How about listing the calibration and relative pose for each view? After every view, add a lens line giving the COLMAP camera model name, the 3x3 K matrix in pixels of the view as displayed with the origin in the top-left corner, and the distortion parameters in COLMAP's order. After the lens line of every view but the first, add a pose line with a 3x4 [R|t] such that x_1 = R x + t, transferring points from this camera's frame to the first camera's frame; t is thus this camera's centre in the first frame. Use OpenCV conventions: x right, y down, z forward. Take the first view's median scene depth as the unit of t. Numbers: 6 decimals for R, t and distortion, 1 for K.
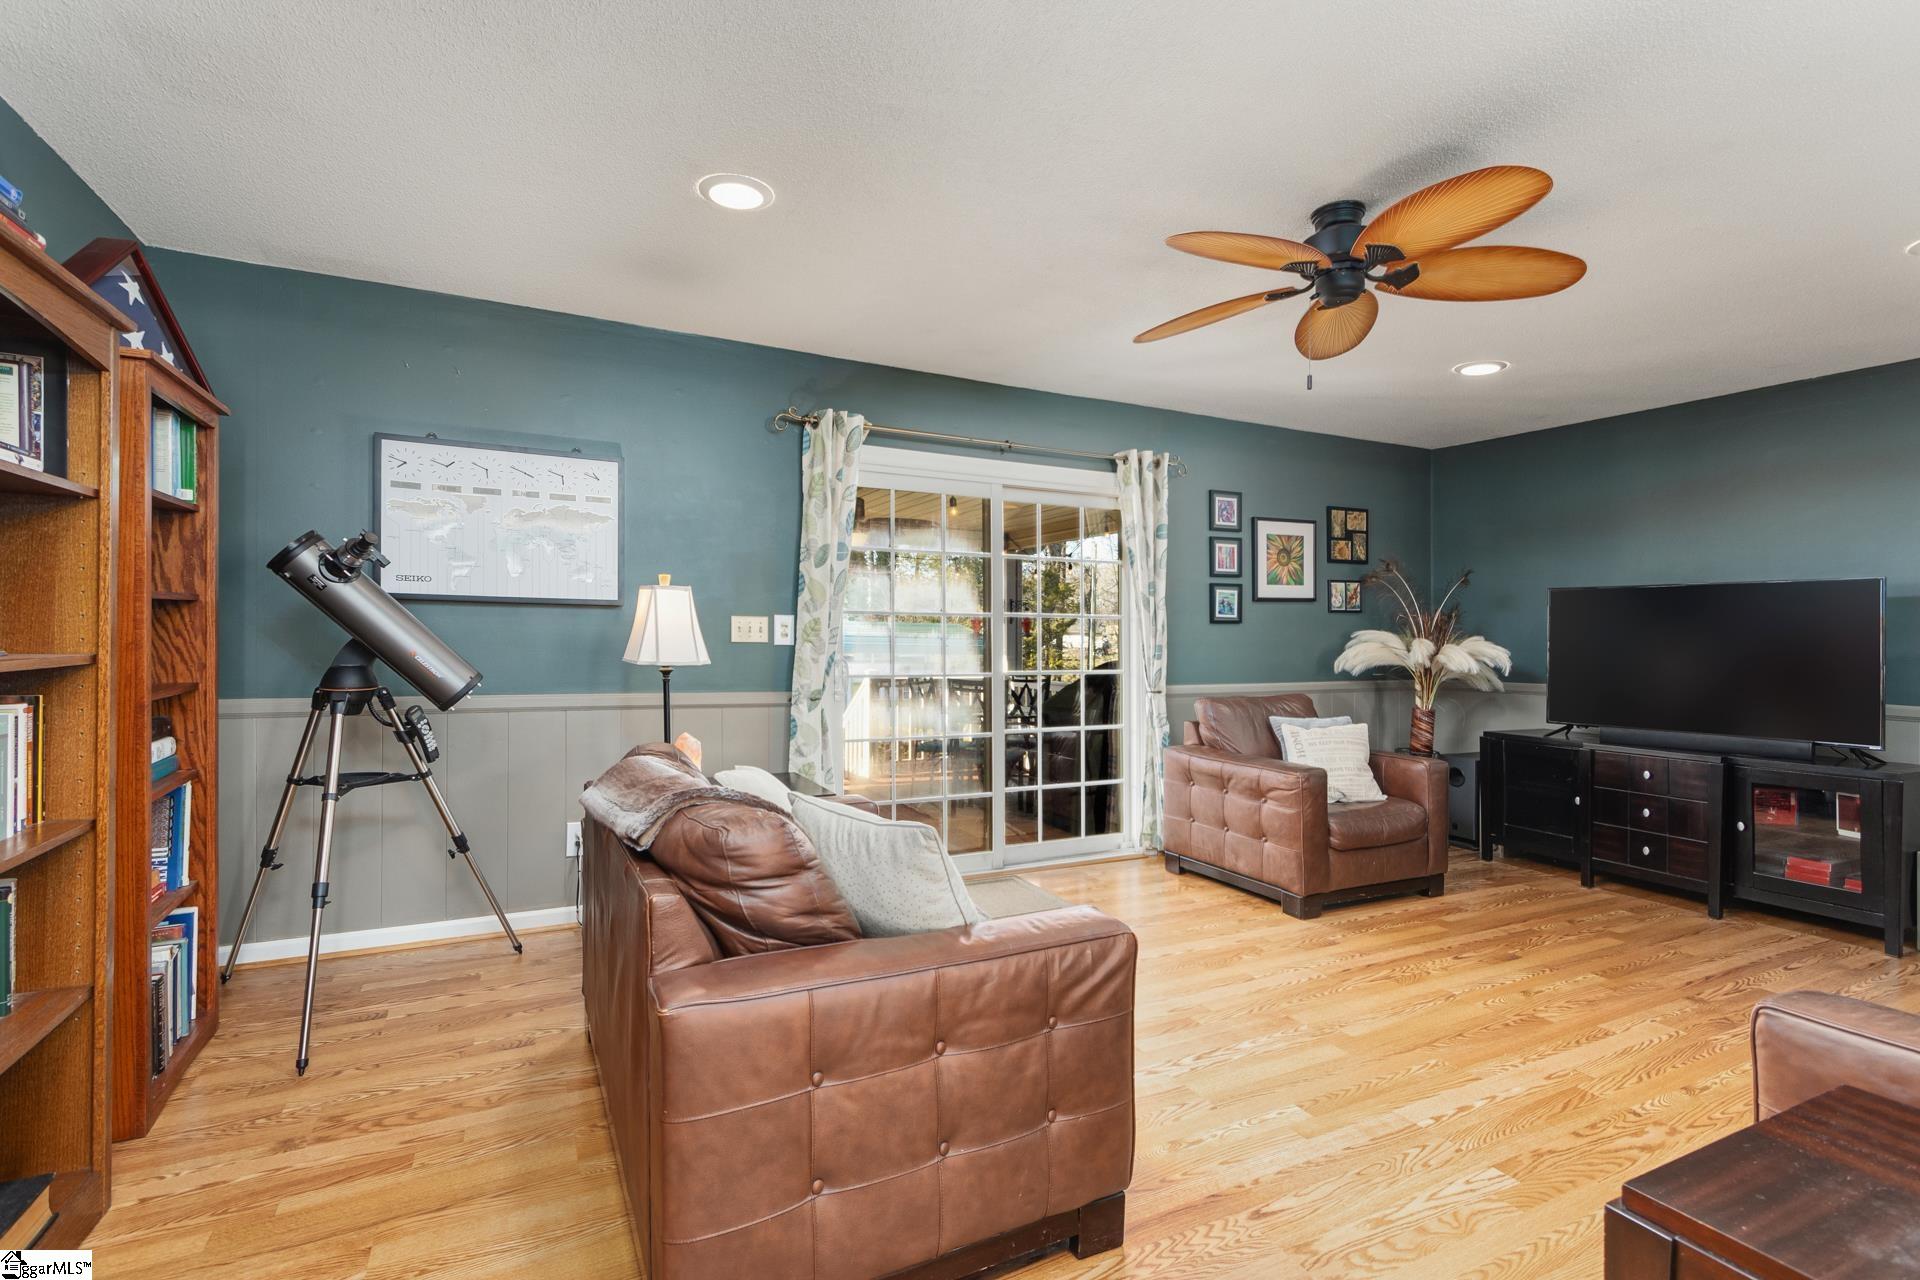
lens RADIAL K [[885.6, 0, 930.0], [0, 885.6, 634.2], [0, 0, 1]] dist [0.003899, -0.001624]
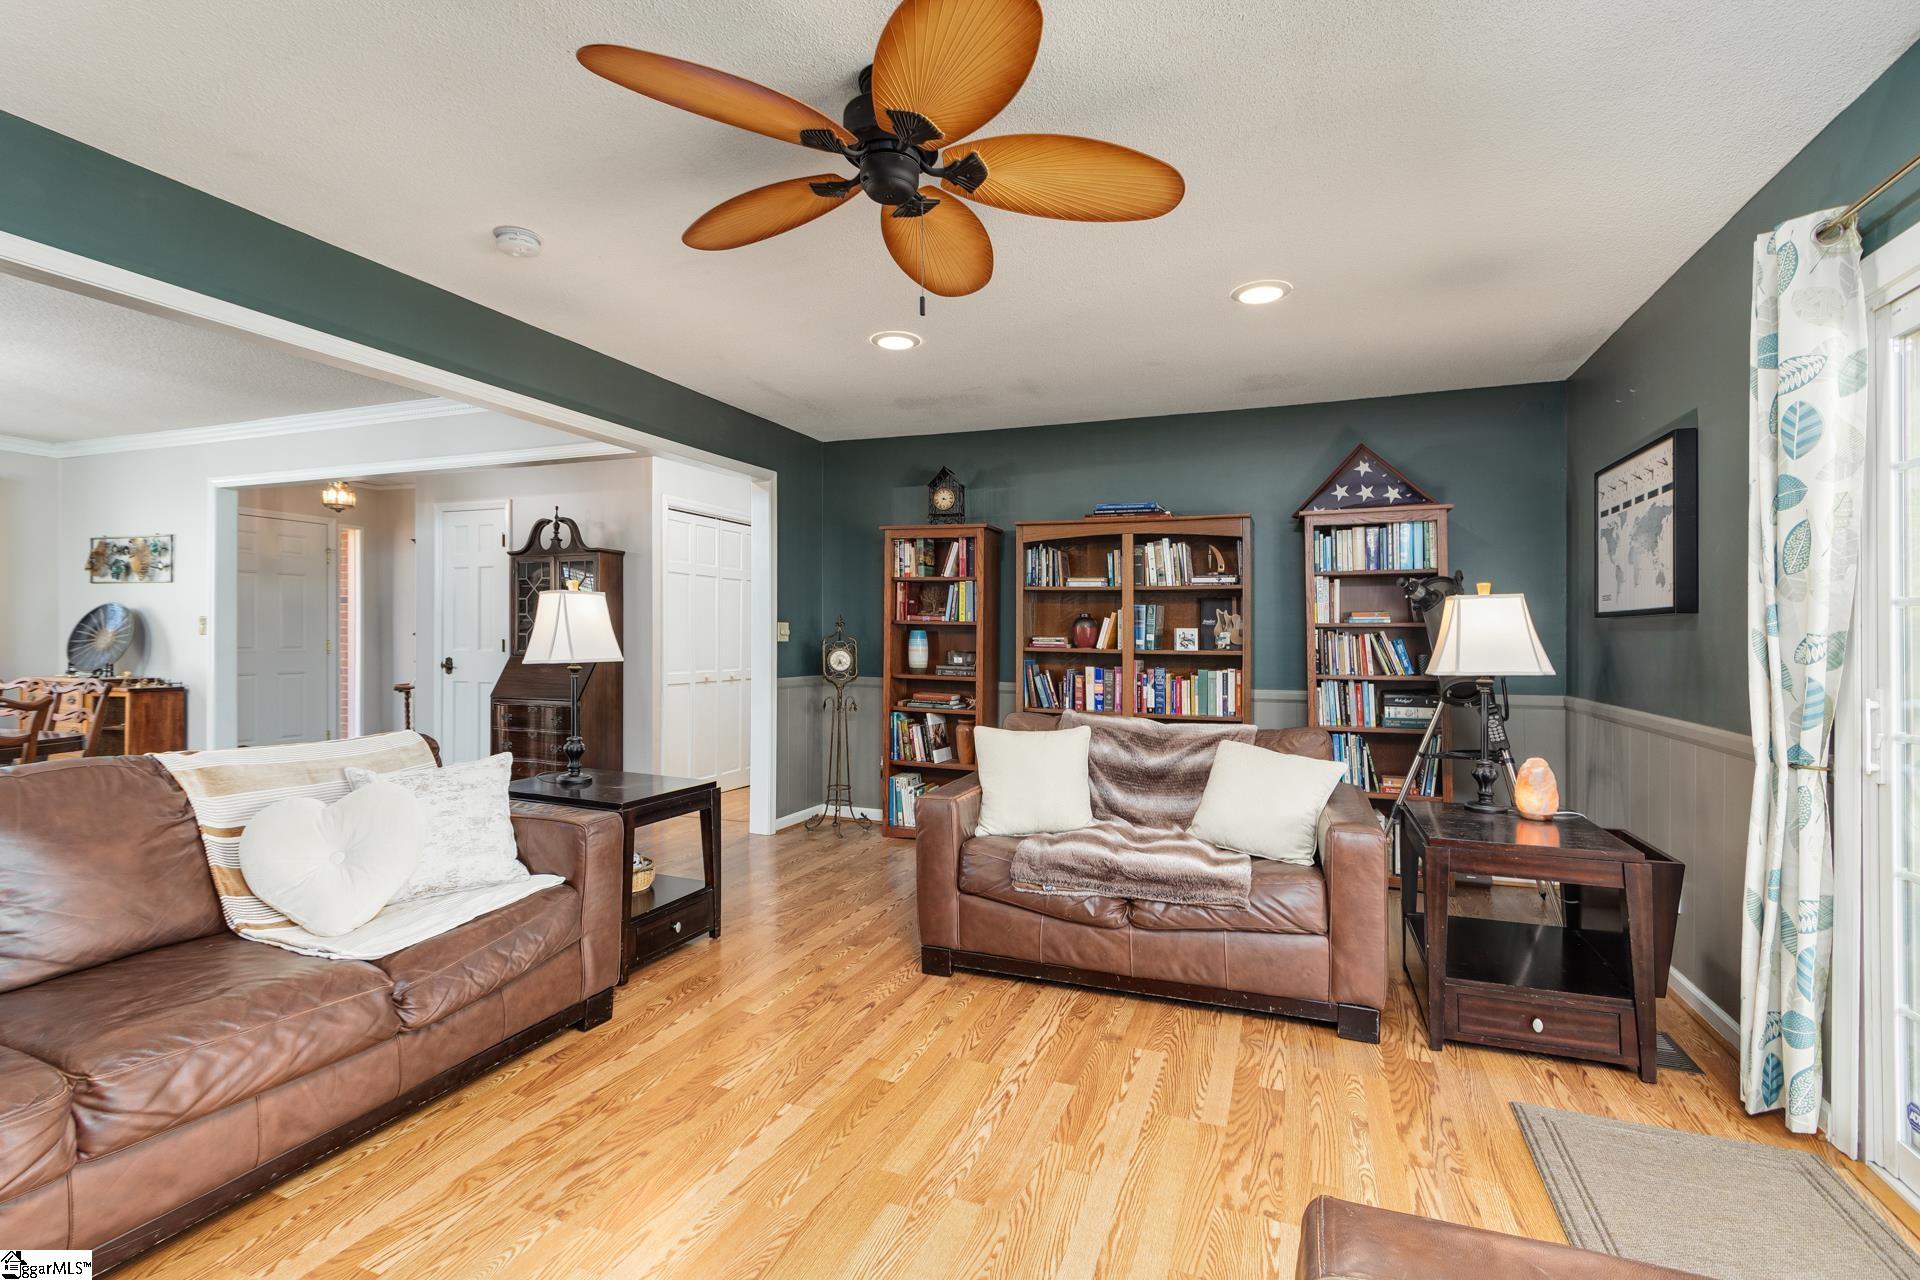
lens RADIAL K [[885.6, 0, 965.4], [0, 885.6, 639.2], [0, 0, 1]] dist [0.003899, -0.001624]
pose [[-0.719675, -0.014107, -0.694168, 0.611205], [-0.018997, 0.999819, -0.000623, 0.005297], [0.694051, 0.012739, -0.719813, 1.016707]]
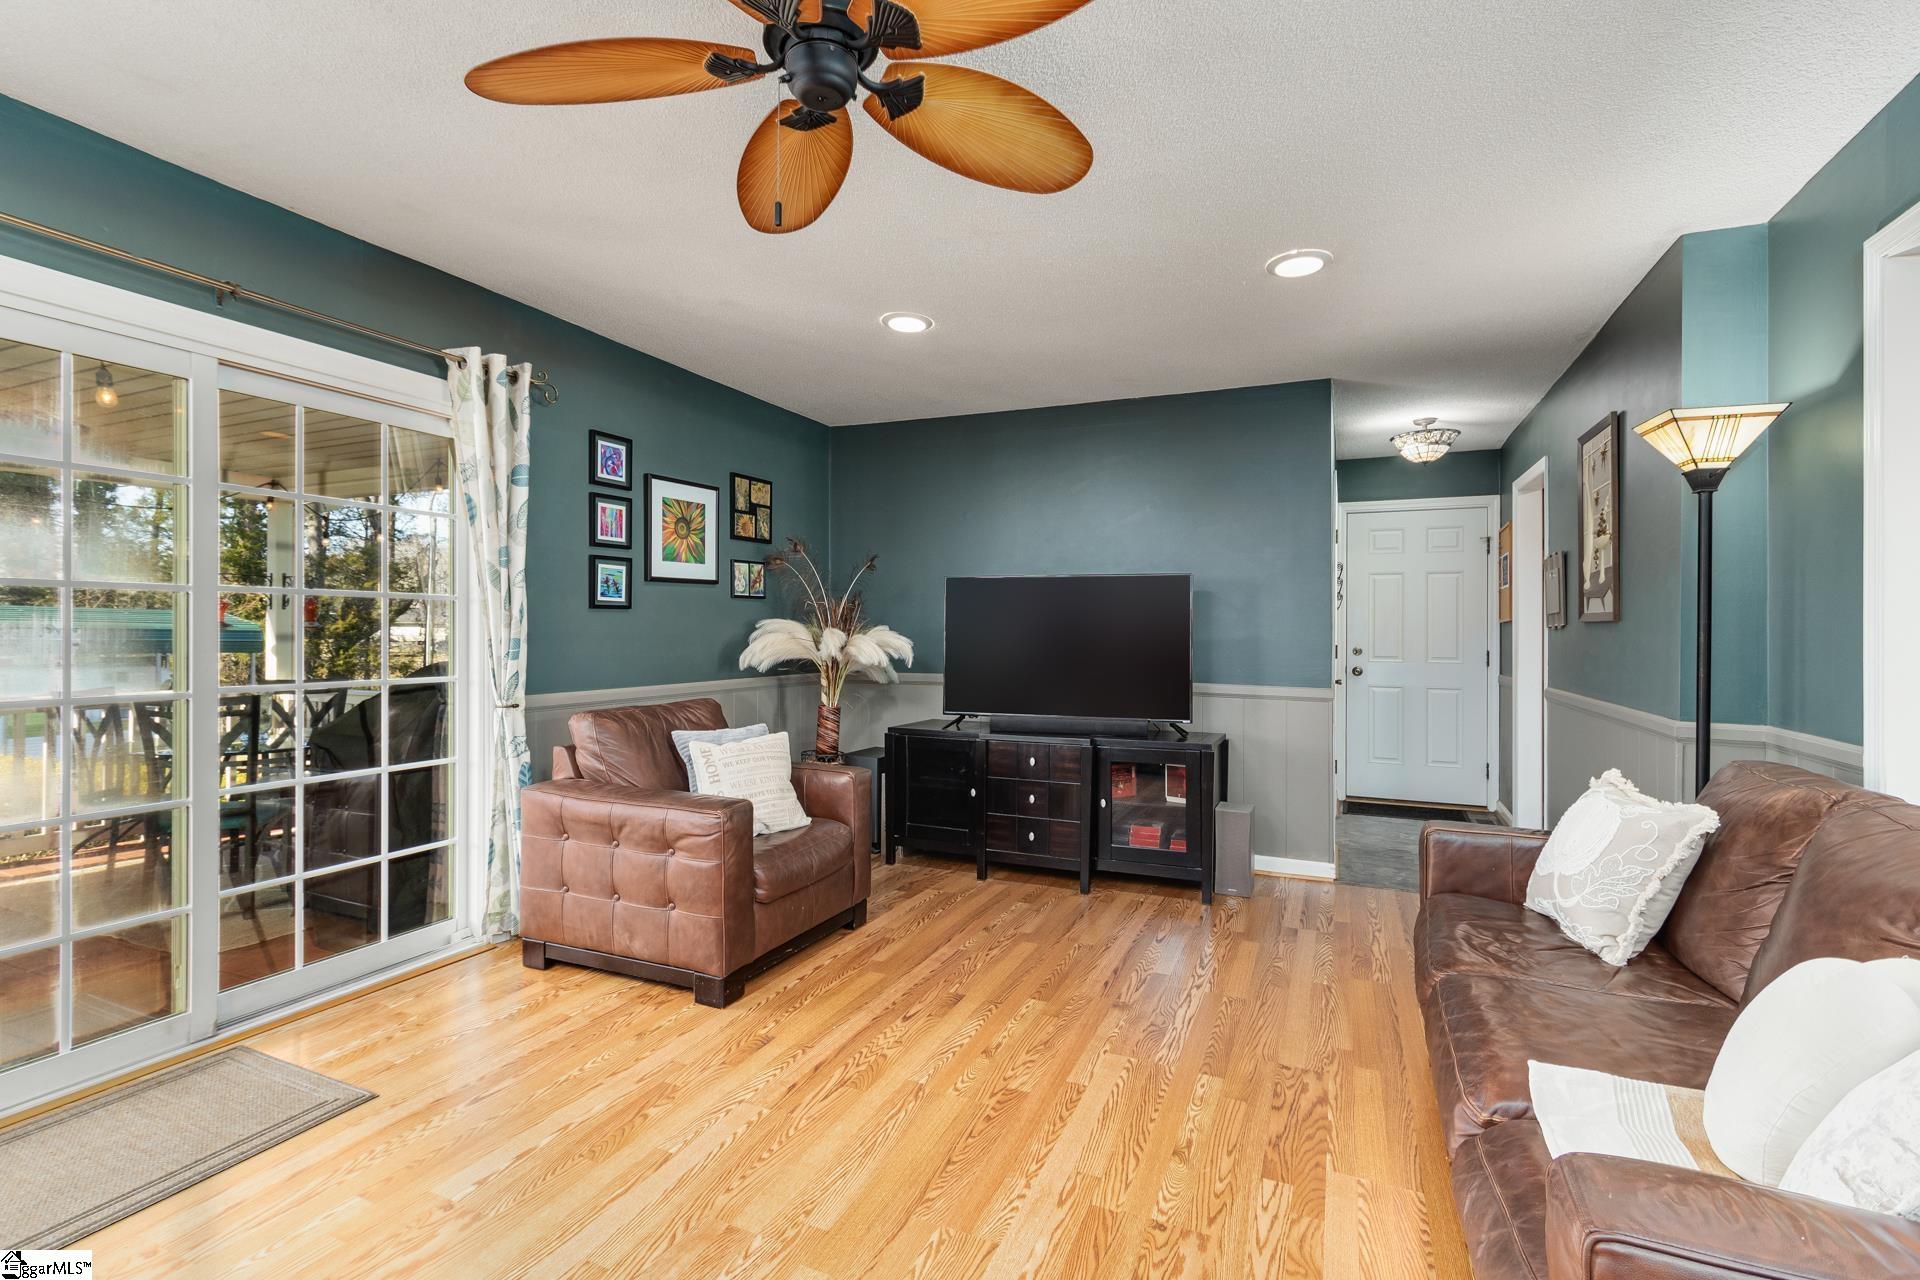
lens RADIAL K [[885.6, 0, 954.0], [0, 885.6, 615.2], [0, 0, 1]] dist [0.003899, -0.001624]
pose [[0.757442, 0.007501, 0.652859, 0.075439], [0.000189, 0.999931, -0.011708, 0.002839], [-0.652902, 0.008992, 0.757389, 0.286663]]
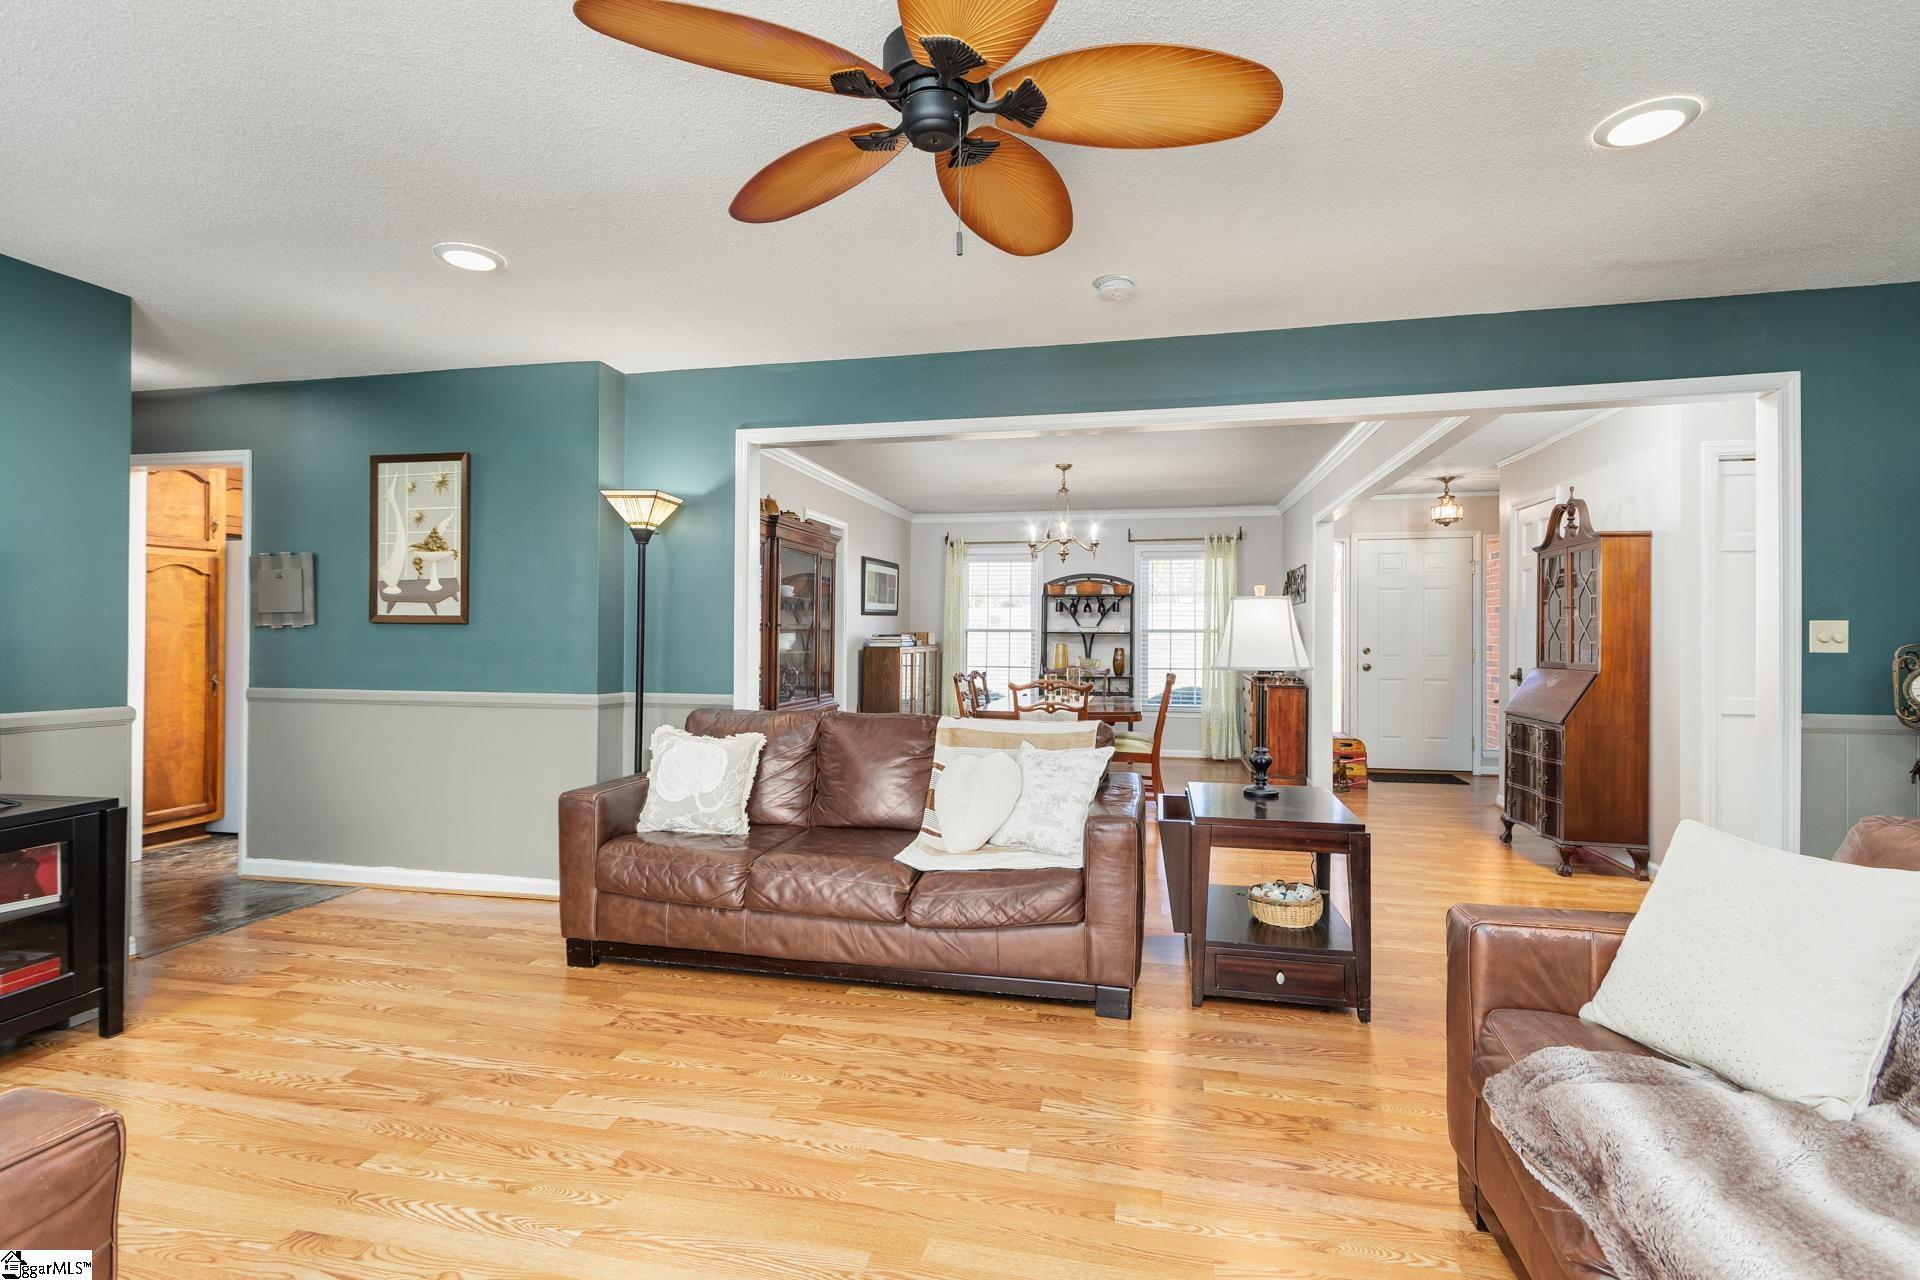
lens RADIAL K [[885.6, 0, 945.5], [0, 885.6, 639.3], [0, 0, 1]] dist [0.003899, -0.001624]
pose [[-0.792340, -0.013299, 0.609935, 0.030609], [-0.008888, 0.999908, 0.010255, 0.000121], [-0.610015, 0.002704, -0.792385, 0.974633]]
